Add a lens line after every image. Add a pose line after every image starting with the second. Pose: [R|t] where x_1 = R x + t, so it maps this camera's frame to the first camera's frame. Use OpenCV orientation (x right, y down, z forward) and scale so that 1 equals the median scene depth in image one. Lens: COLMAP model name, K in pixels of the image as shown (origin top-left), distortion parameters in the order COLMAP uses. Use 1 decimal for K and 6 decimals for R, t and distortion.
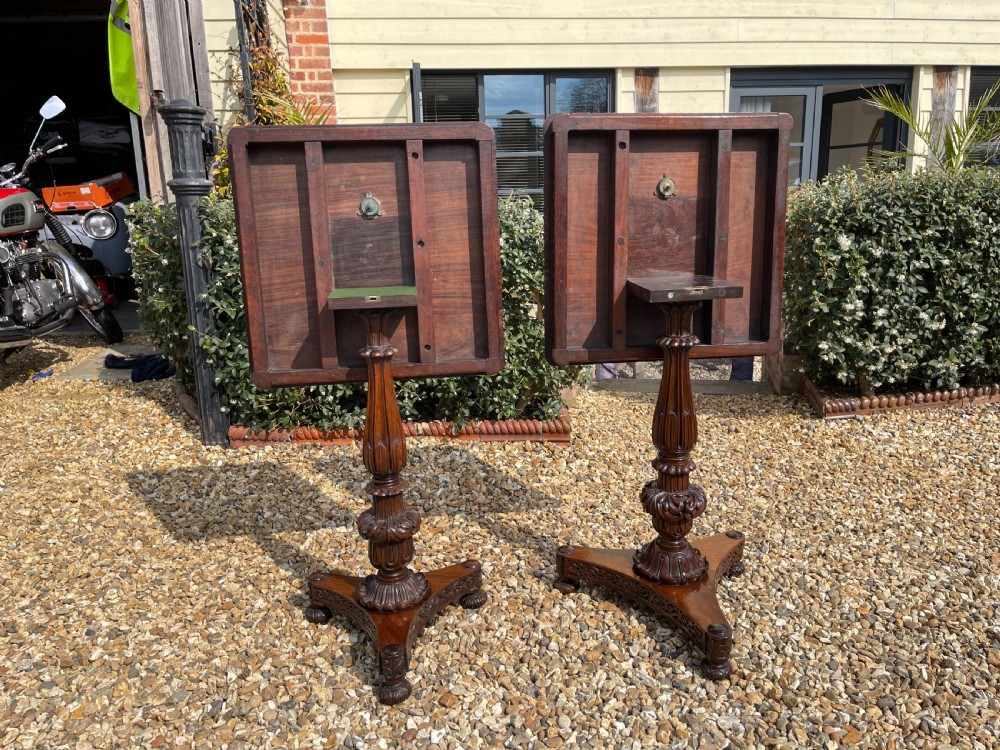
lens RADIAL K [[769.3, 0, 507.2], [0, 769.3, 375.5], [0, 0, 1]] dist [0.070355, -0.105366]
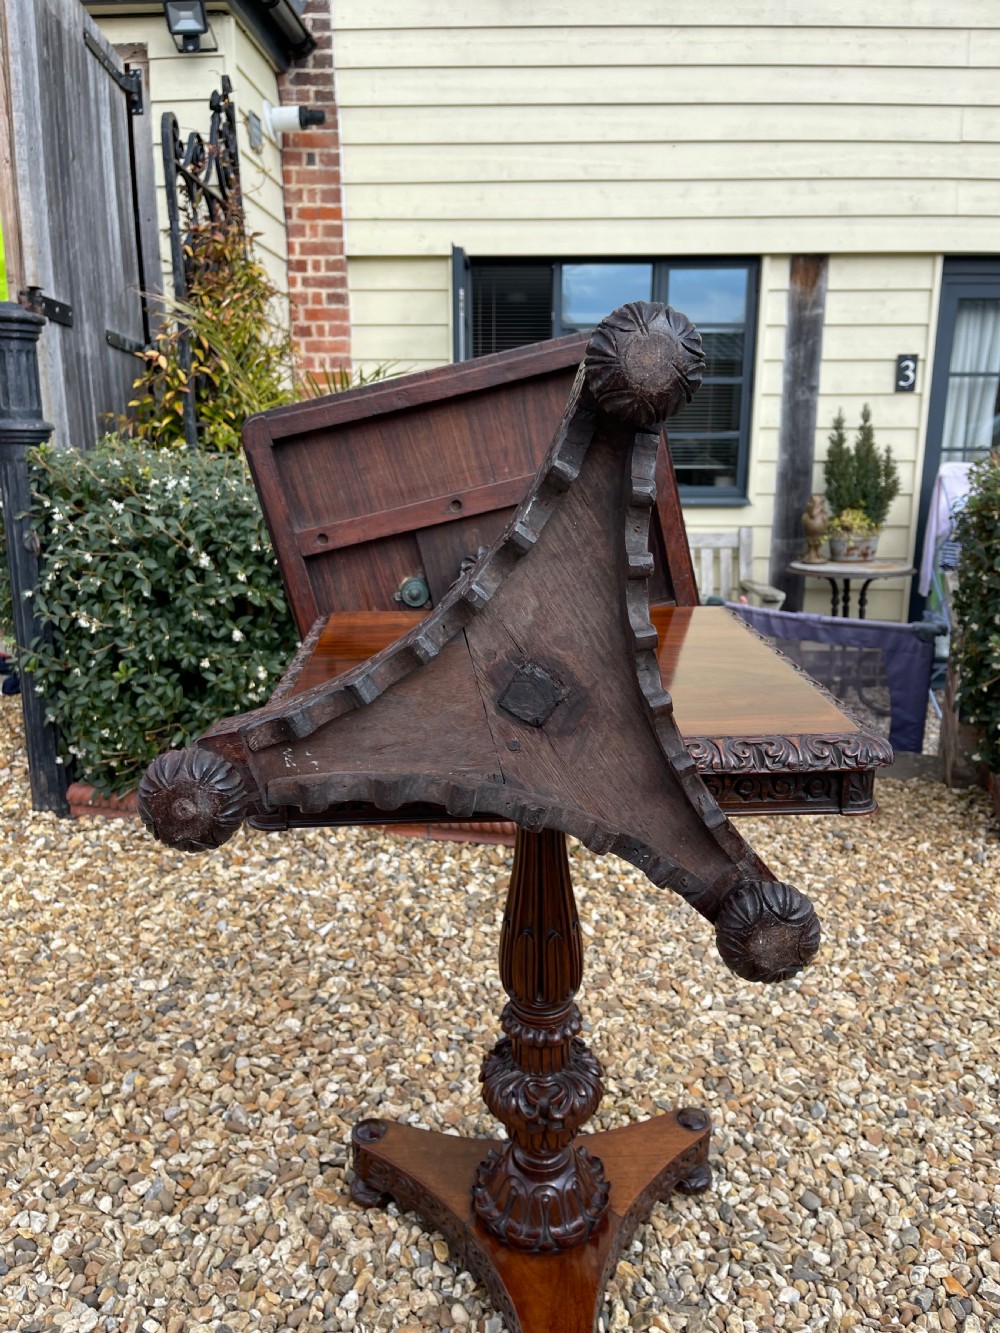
lens RADIAL K [[1025.4, 0, 501.2], [0, 1025.4, 680.3], [0, 0, 1]] dist [0.070355, -0.105366]
pose [[0.987386, 0.062852, -0.145324, 0.146167], [-0.060804, 0.997978, 0.018501, -0.068333], [0.146193, -0.009431, 0.989211, 0.166962]]
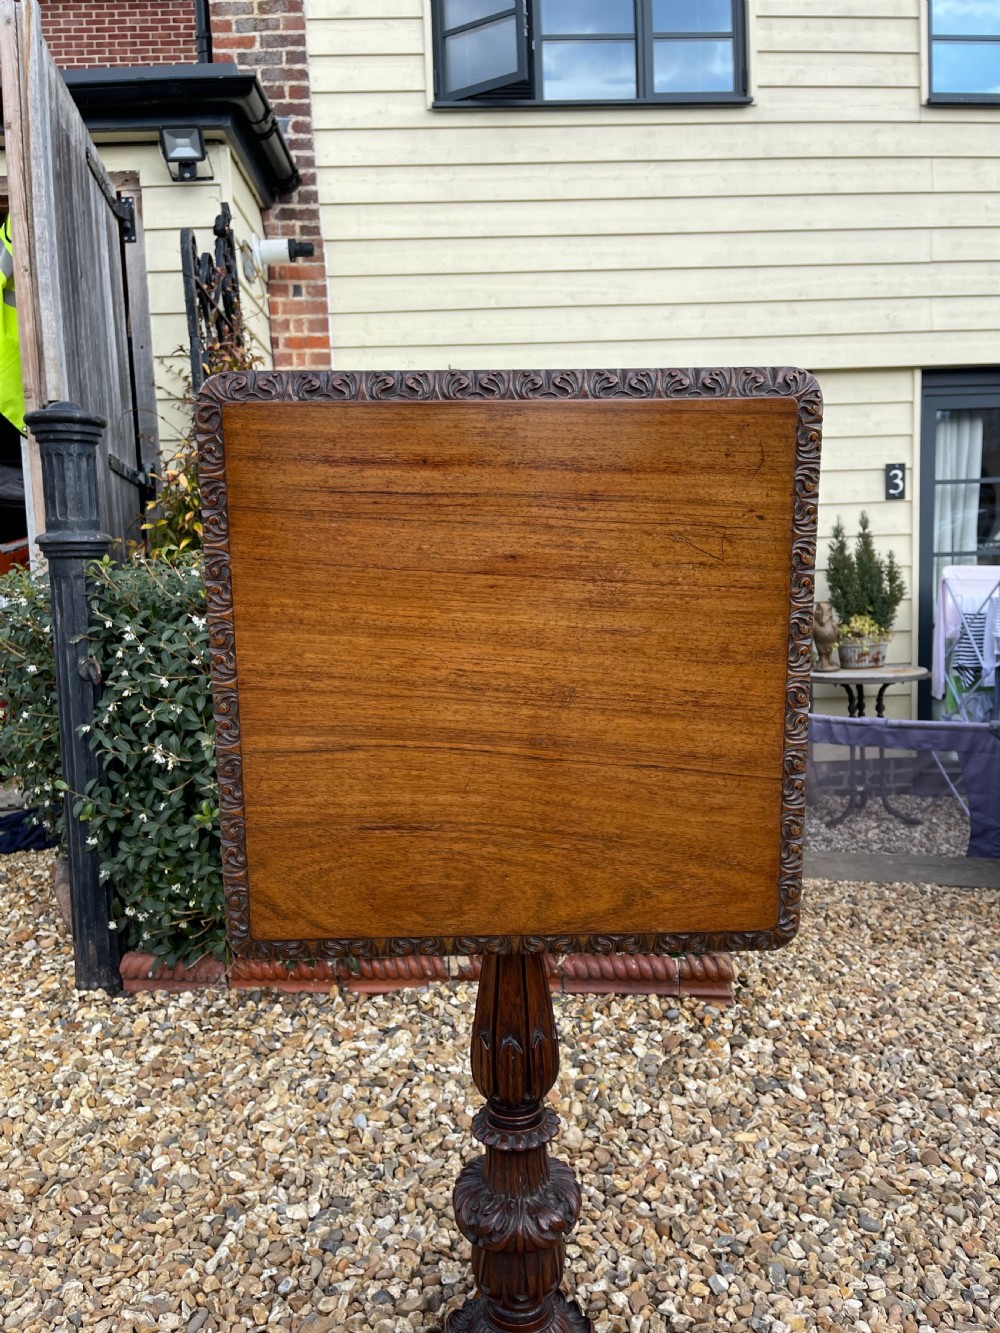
lens RADIAL K [[1025.4, 0, 493.2], [0, 1025.4, 669.5], [0, 0, 1]] dist [0.070355, -0.105366]
pose [[0.997274, -0.002274, -0.073748, -0.031348], [-0.006881, 0.992303, -0.123644, -0.052469], [0.073461, 0.123815, 0.989582, 0.251040]]
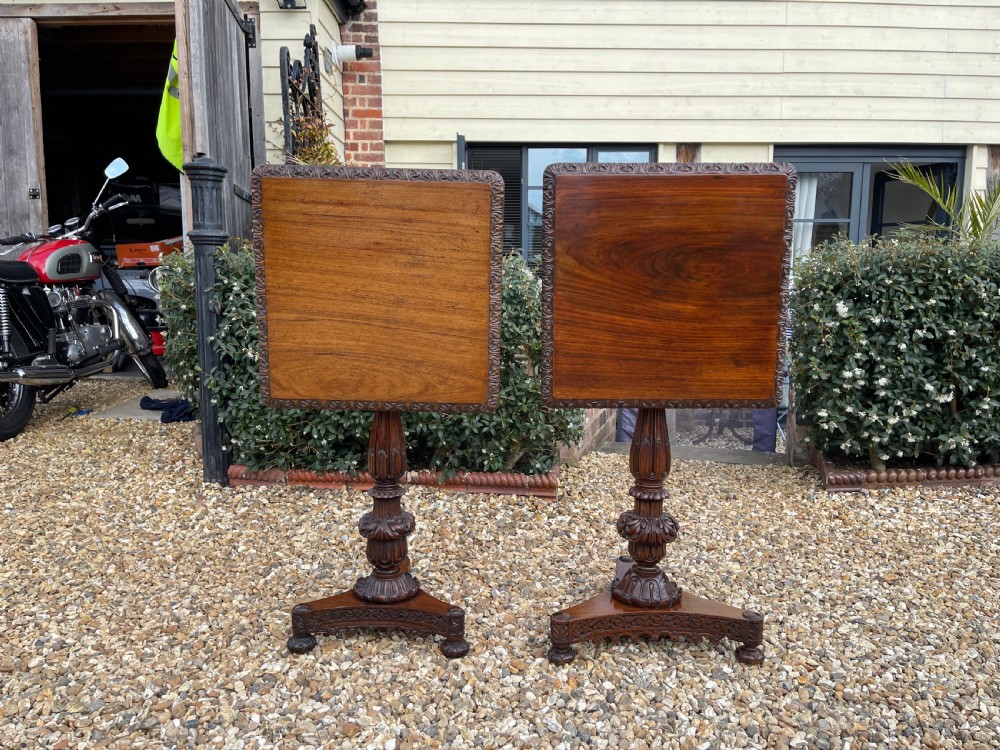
lens RADIAL K [[769.3, 0, 509.2], [0, 769.3, 379.5], [0, 0, 1]] dist [0.070355, -0.105366]
pose [[0.994672, 0.040879, -0.094636, 0.112202], [-0.049047, 0.995117, -0.085655, 0.022914], [0.090673, 0.089840, 0.991820, -0.006335]]
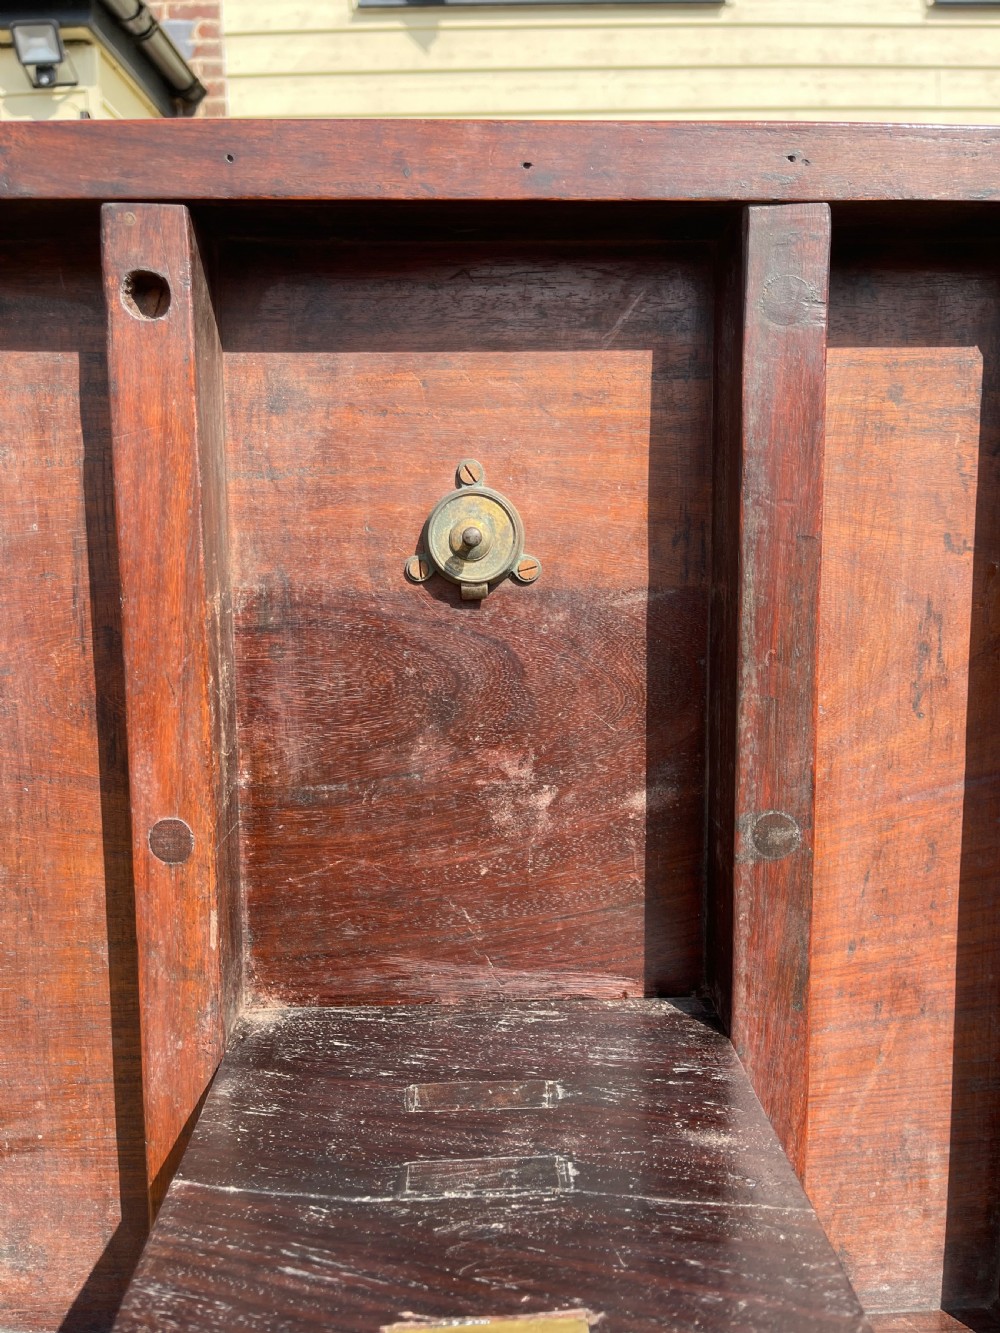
lens RADIAL K [[1053.0, 0, 498.4], [0, 1053.0, 667.7], [0, 0, 1]] dist [-0.024637, -0.015812]
pose [[0.992935, 0.022752, -0.116456, 0.145823], [-0.033025, 0.995656, -0.087057, -0.115057], [0.113970, 0.090288, 0.989373, 0.456586]]
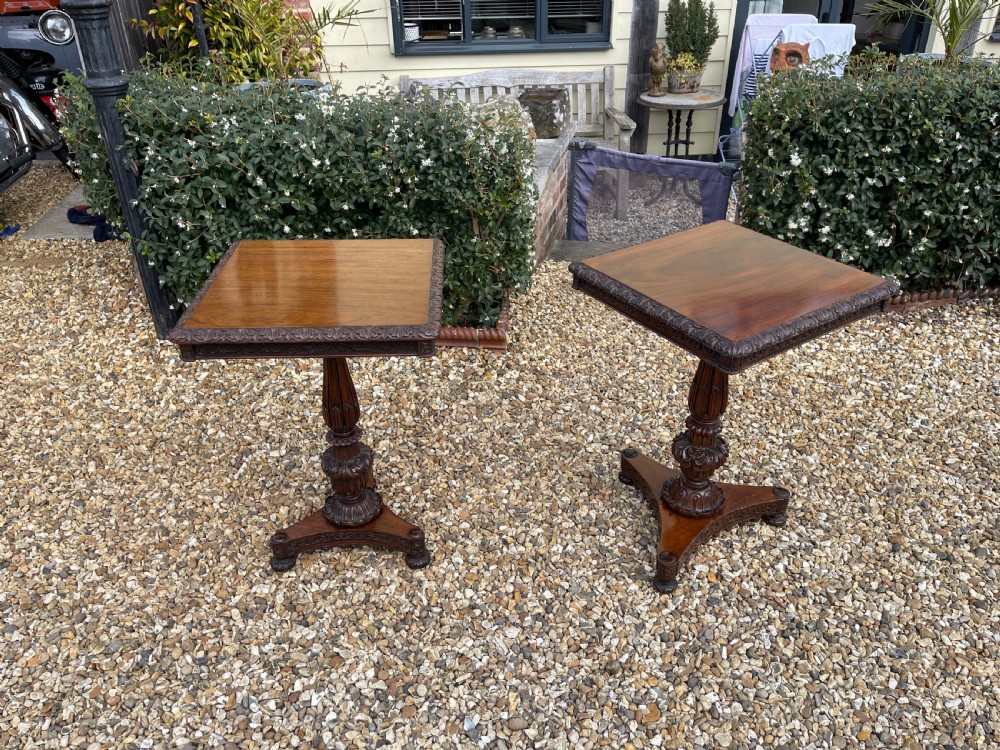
lens RADIAL K [[769.3, 0, 506.6], [0, 769.3, 382.5], [0, 0, 1]] dist [0.070355, -0.105366]
pose [[0.999138, 0.032759, -0.025498, 0.114669], [-0.022857, 0.946860, 0.320832, -0.210736], [0.034653, -0.319973, 0.946793, -0.000607]]
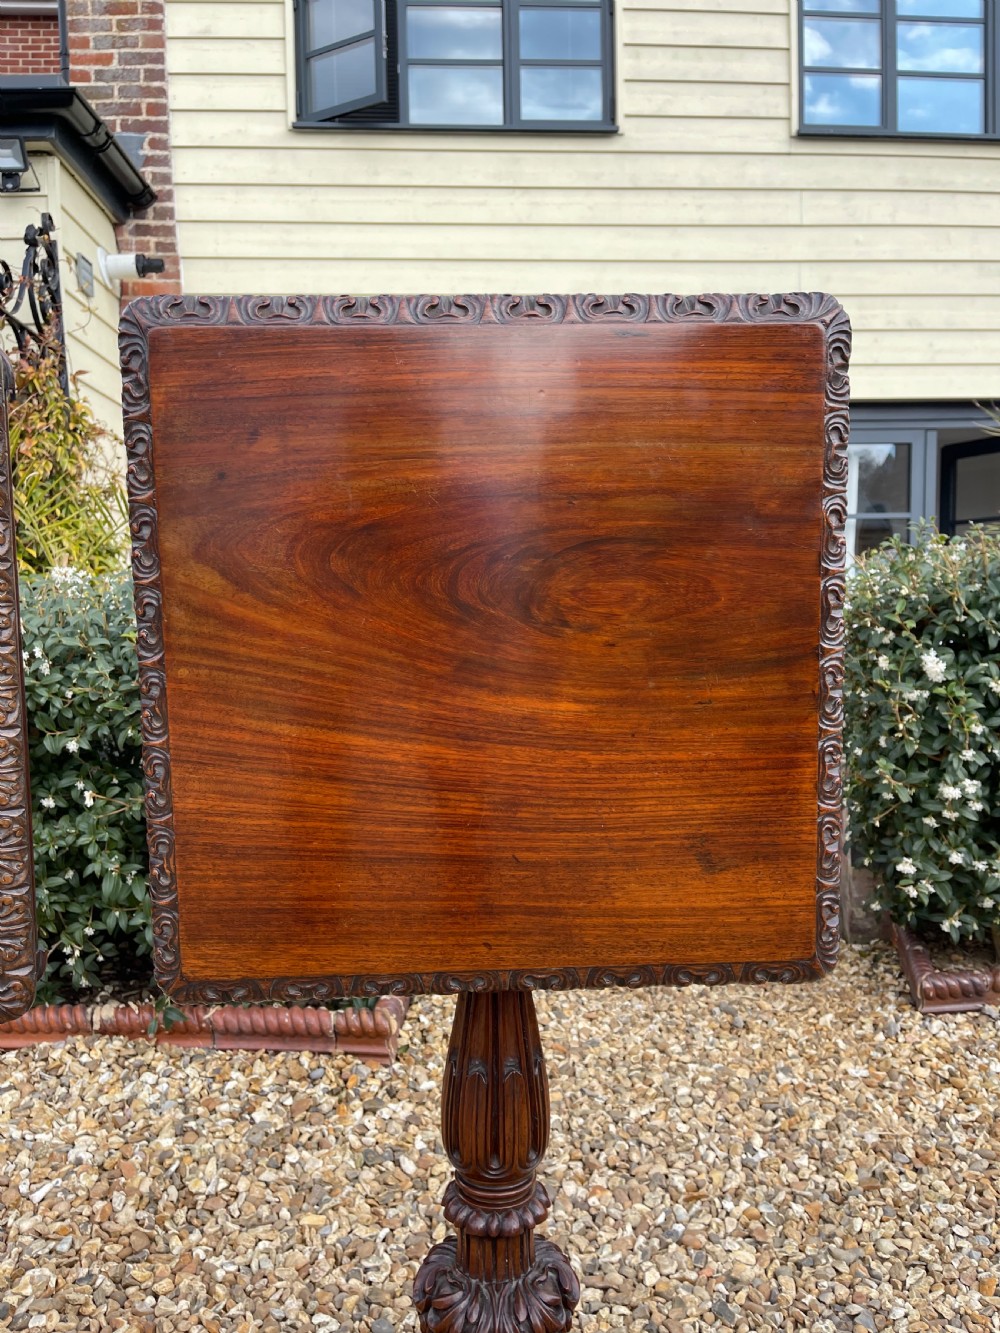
lens RADIAL K [[1019.8, 0, 499.7], [0, 1019.8, 672.4], [0, 0, 1]] dist [0.066610, -0.093787]
pose [[0.998313, 0.011948, -0.056821, 0.191004], [-0.020571, 0.987907, -0.153675, -0.058239], [0.054297, 0.154584, 0.986486, 0.325042]]
